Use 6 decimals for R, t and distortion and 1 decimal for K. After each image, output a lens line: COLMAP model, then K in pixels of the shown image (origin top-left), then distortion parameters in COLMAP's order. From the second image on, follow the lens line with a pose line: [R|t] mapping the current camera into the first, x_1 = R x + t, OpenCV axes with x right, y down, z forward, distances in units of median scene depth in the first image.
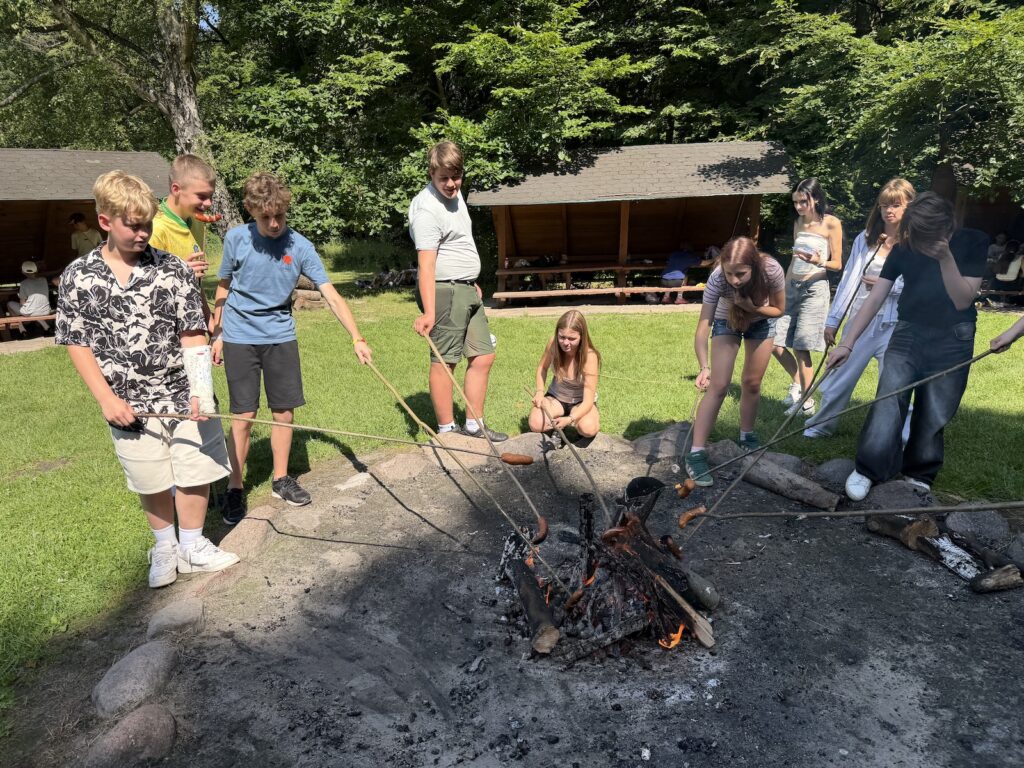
lens RADIAL K [[723.4, 0, 511.6], [0, 723.4, 390.2], [0, 0, 1]] dist [0.022185, -0.043638]
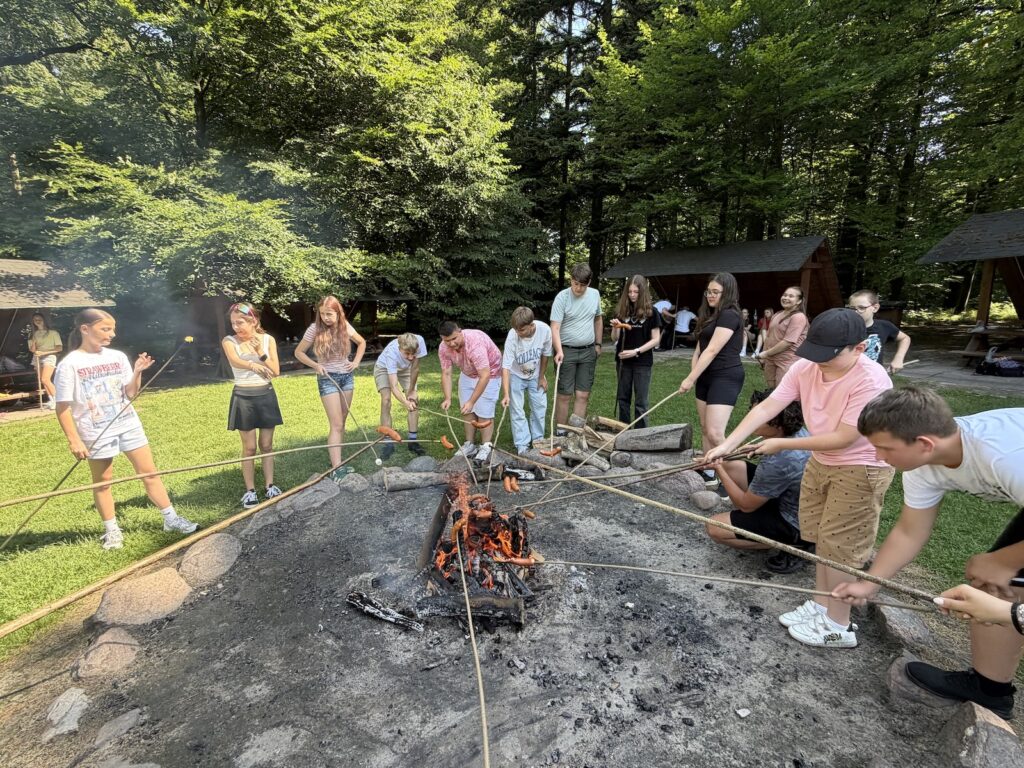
lens RADIAL K [[456.9, 0, 510.5], [0, 456.9, 401.5], [0, 0, 1]] dist [-0.010155, -0.000446]
pose [[0.285172, -0.191542, 0.939142, -0.232150], [0.249439, 0.960897, 0.120236, -0.052644], [-0.925450, 0.199971, 0.321800, 0.215992]]
